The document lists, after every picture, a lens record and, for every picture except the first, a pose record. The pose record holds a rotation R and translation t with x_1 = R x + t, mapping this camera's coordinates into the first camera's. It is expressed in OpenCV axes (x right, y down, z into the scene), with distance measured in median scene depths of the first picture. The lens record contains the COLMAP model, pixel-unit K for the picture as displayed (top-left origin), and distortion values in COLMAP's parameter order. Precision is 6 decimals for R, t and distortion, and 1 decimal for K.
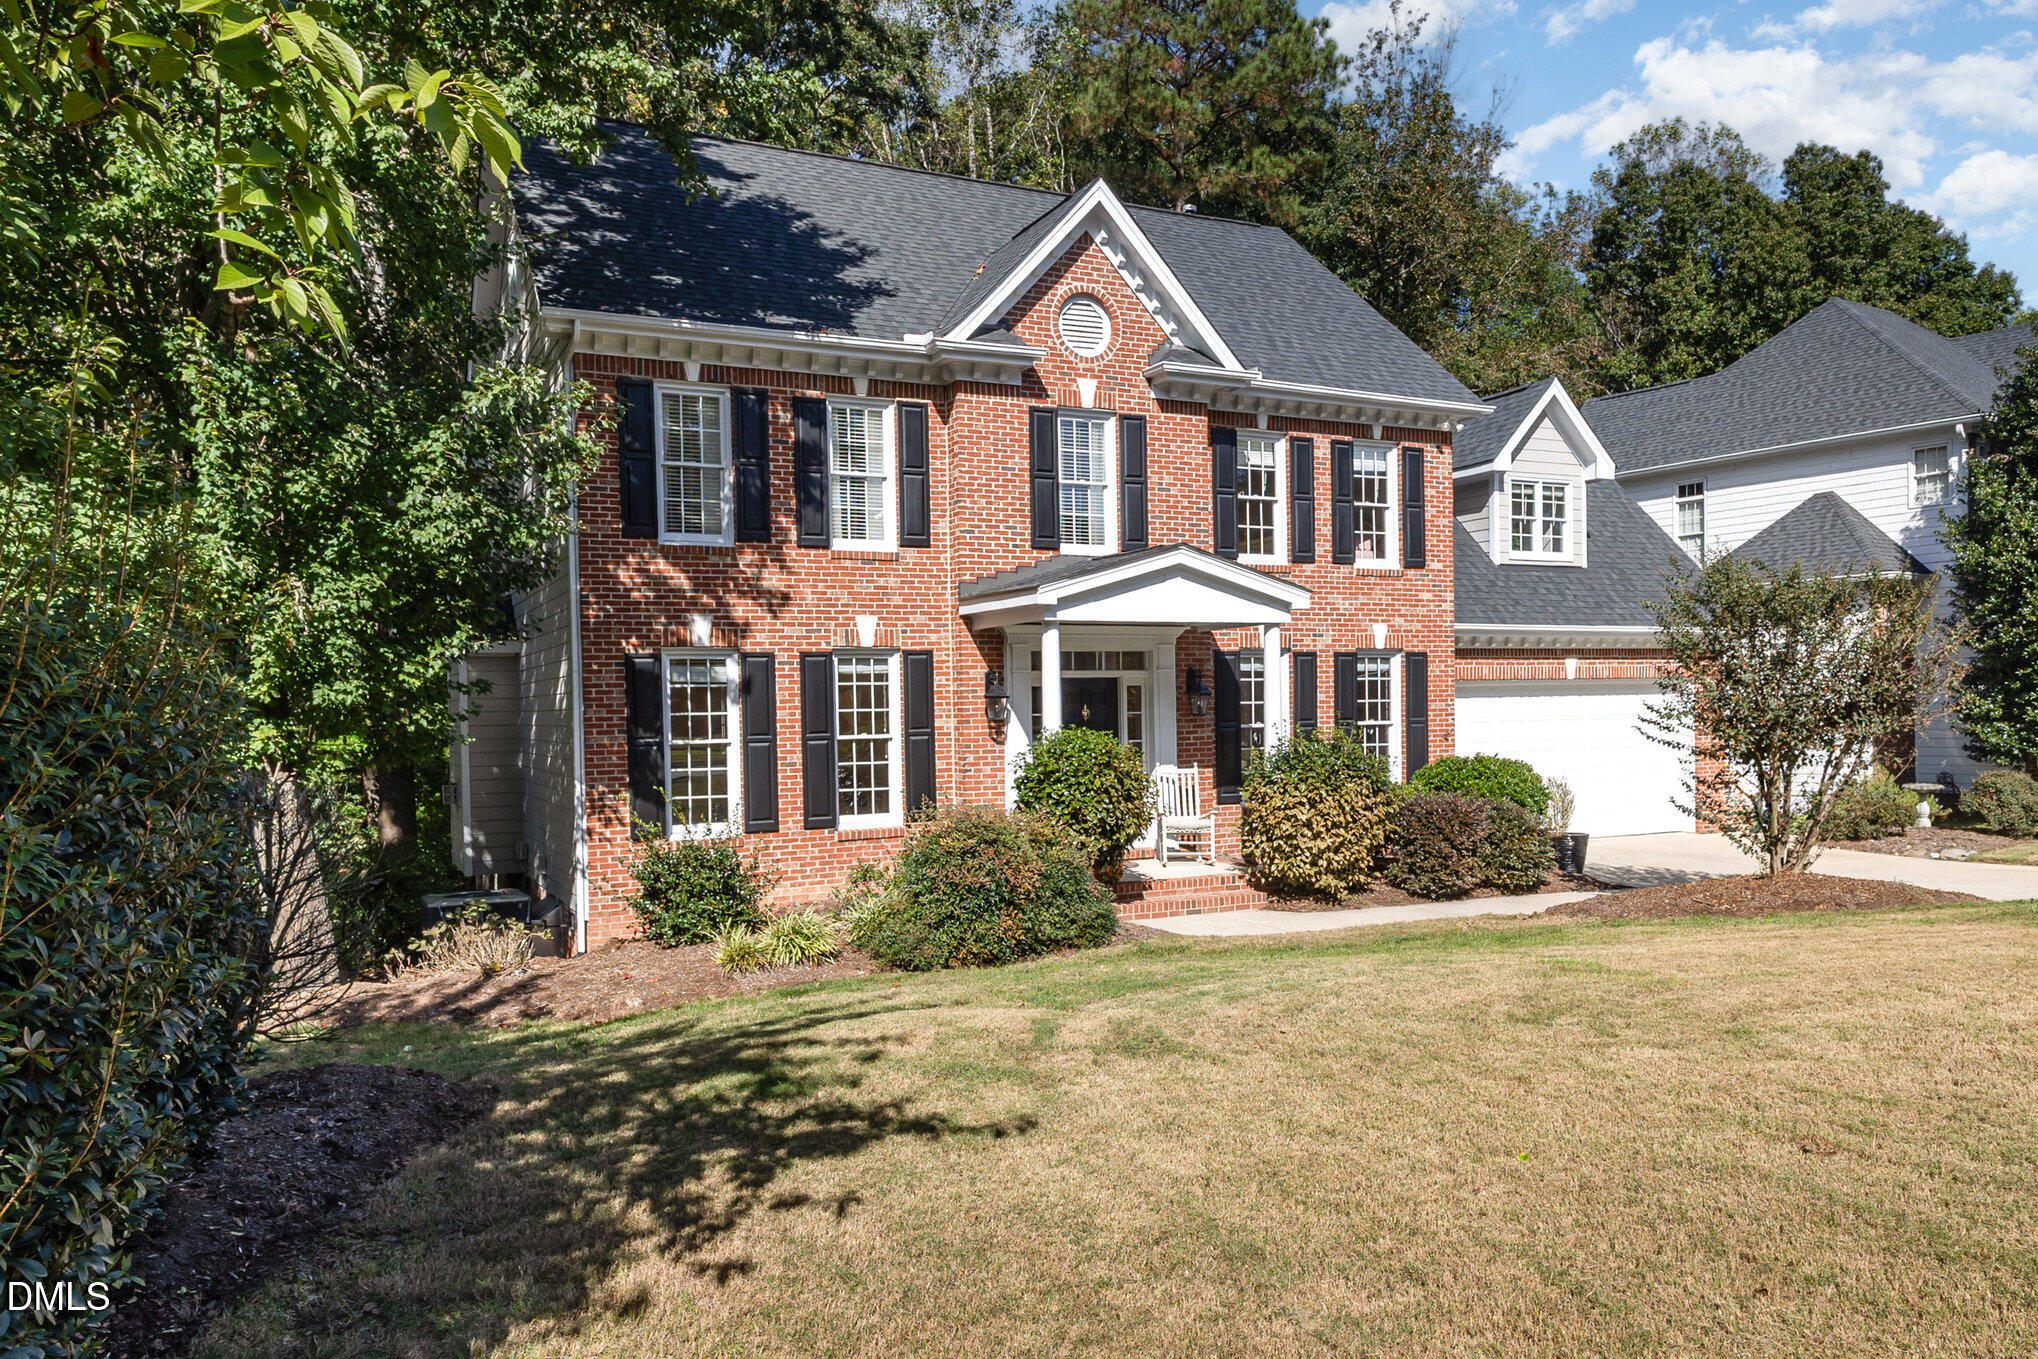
lens RADIAL K [[1405.6, 0, 1017.2], [0, 1405.6, 732.1], [0, 0, 1]] dist [-0.003763, -0.001163]
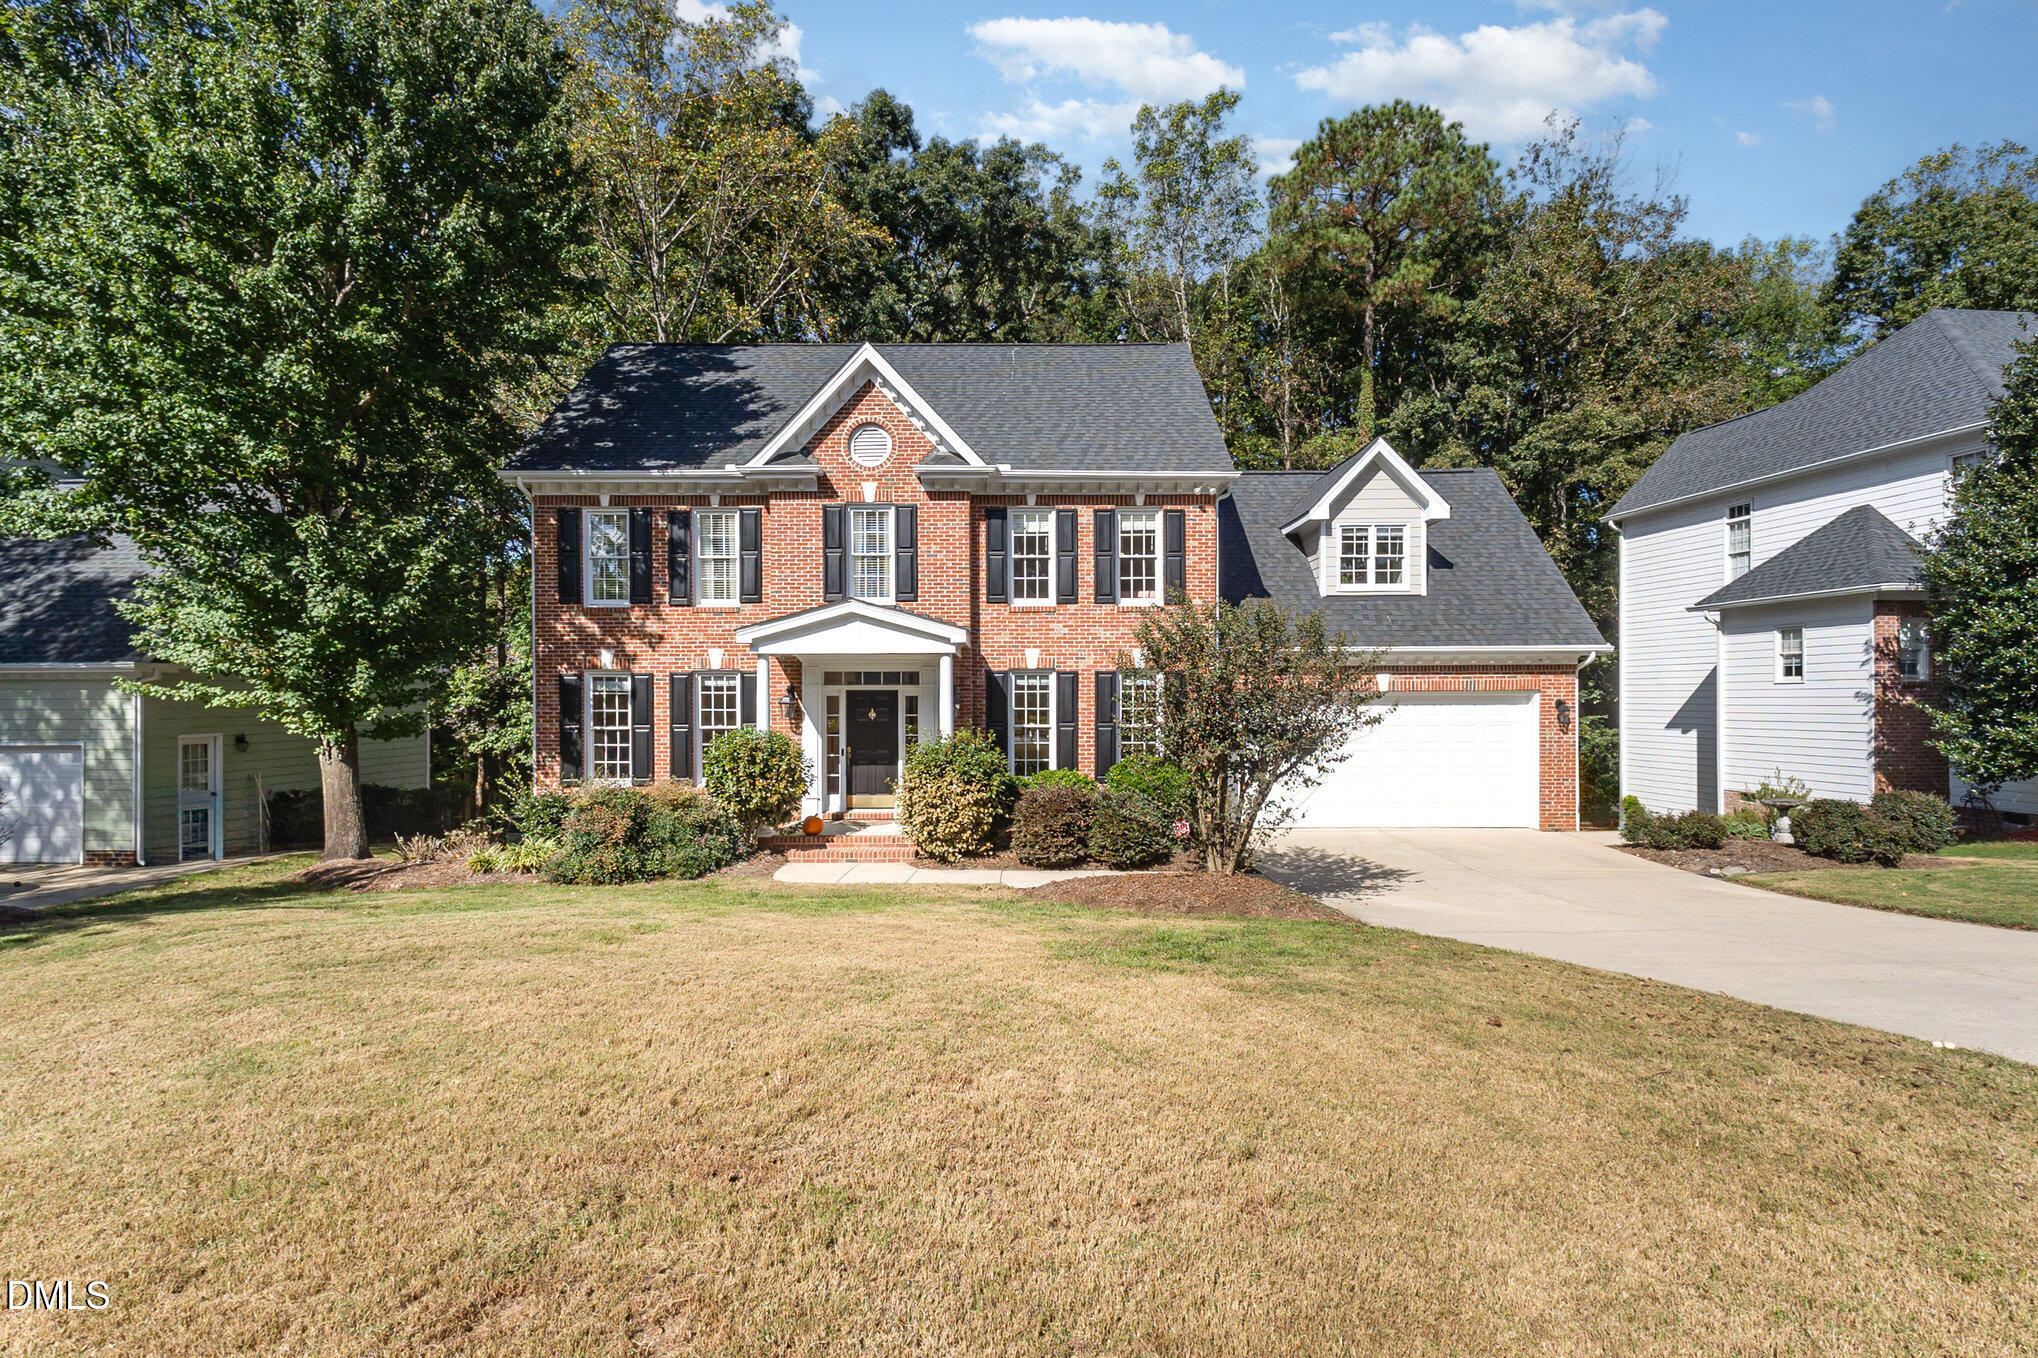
lens RADIAL K [[956.8, 0, 1019.4], [0, 956.8, 691.9], [0, 0, 1]] dist [0.019018, 0.000095]
pose [[0.900517, 0.015281, -0.434552, 0.615095], [-0.021152, 0.999739, -0.008677, -0.031739], [0.434306, 0.017005, 0.900605, 0.188171]]
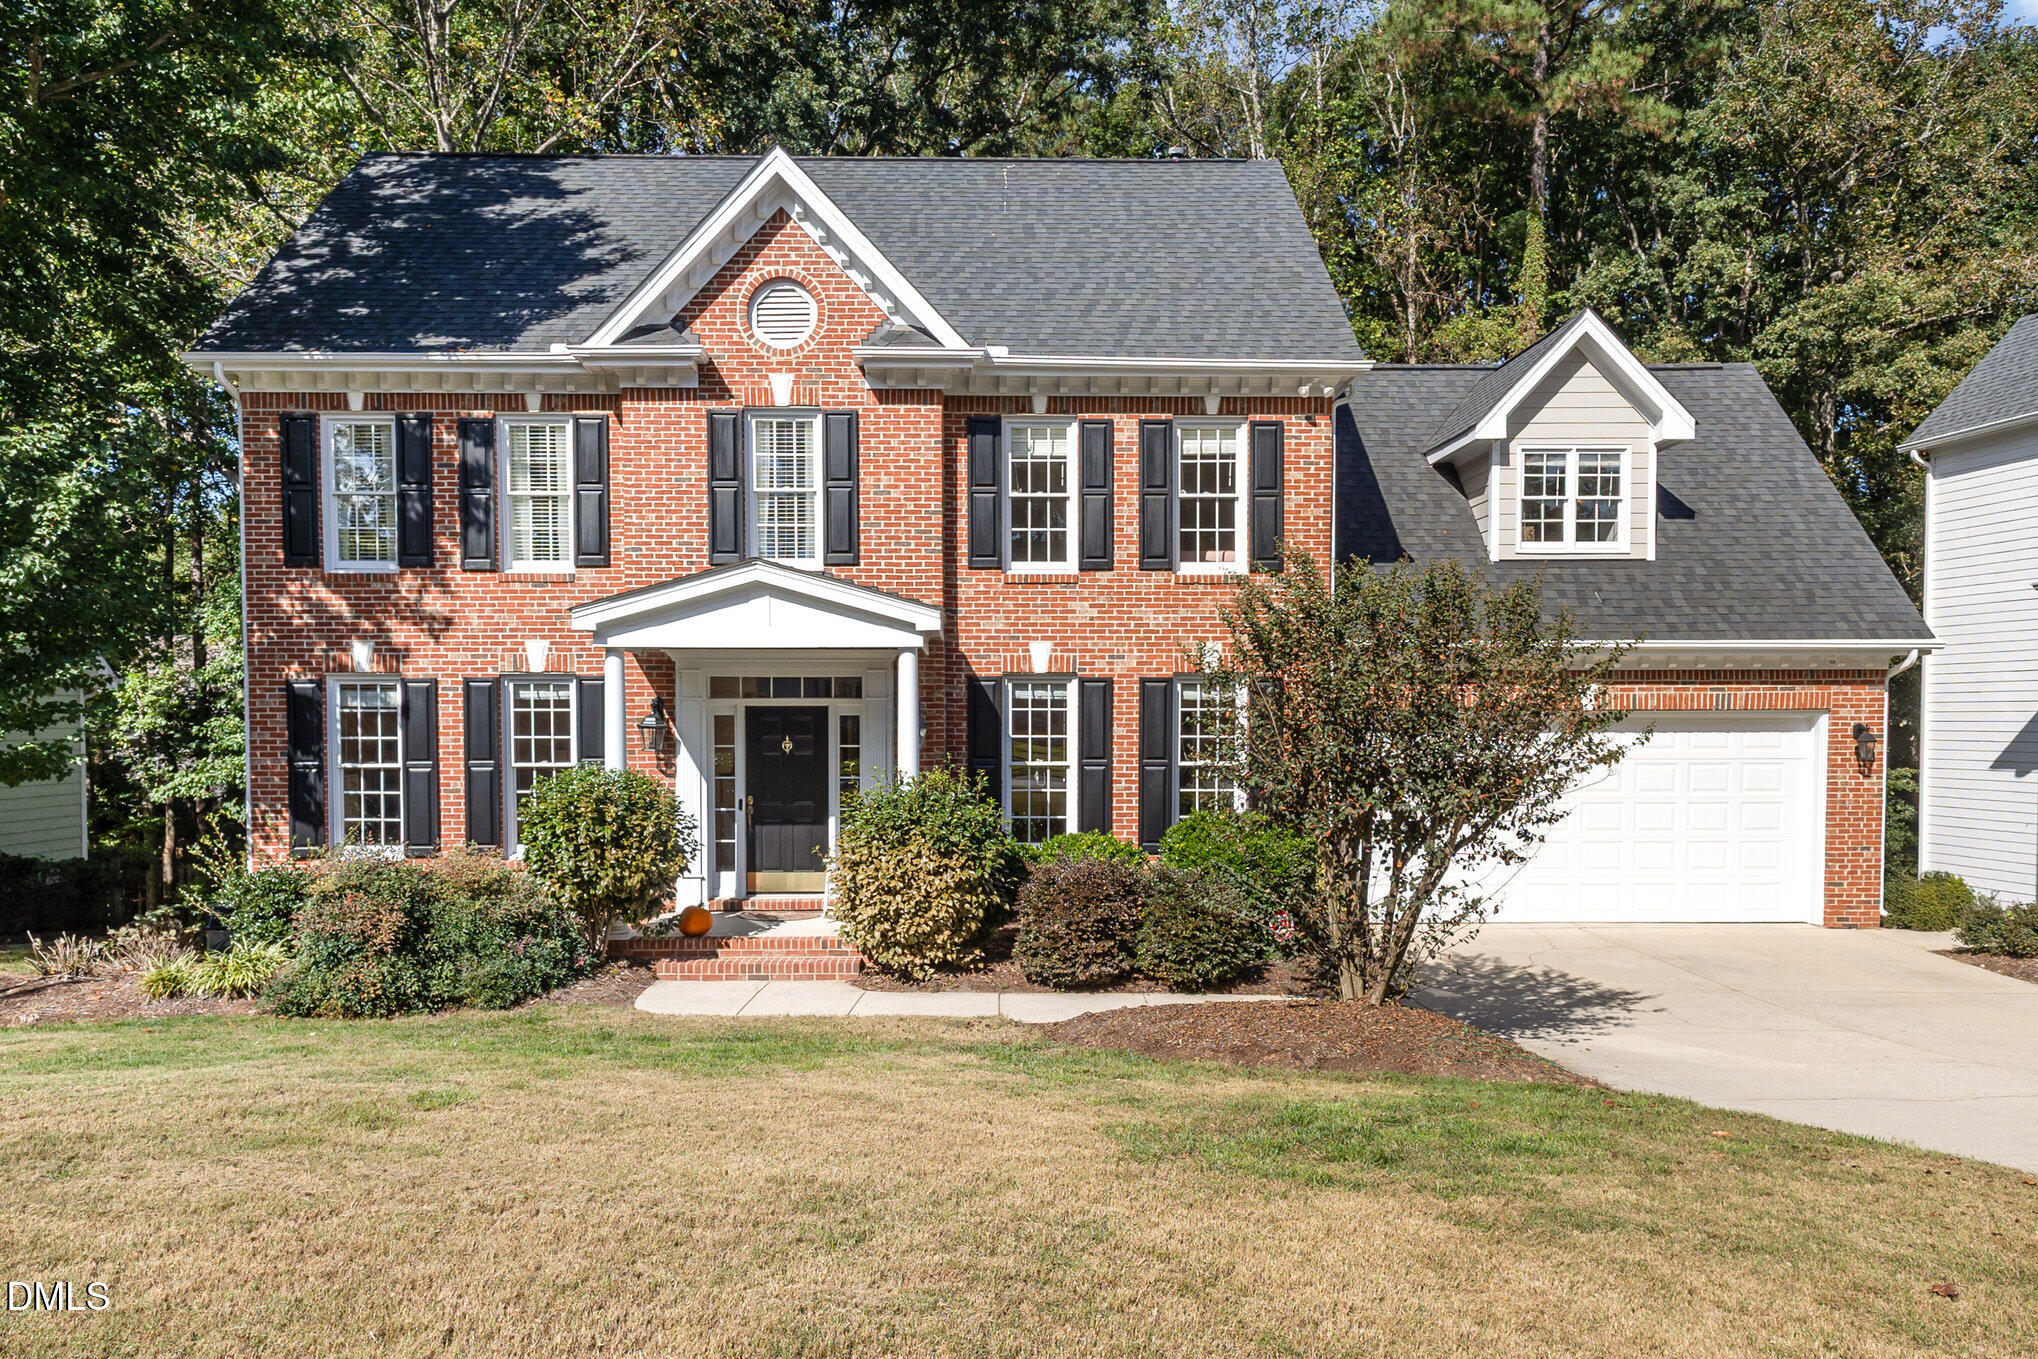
lens RADIAL K [[1437.8, 0, 1013.6], [0, 1437.8, 757.6], [0, 0, 1]] dist [0.016674, -0.007735]
pose [[0.908064, 0.031094, -0.417676, 0.574767], [-0.023534, 0.999453, 0.023240, -0.030949], [0.418170, -0.011274, 0.908299, 0.223140]]
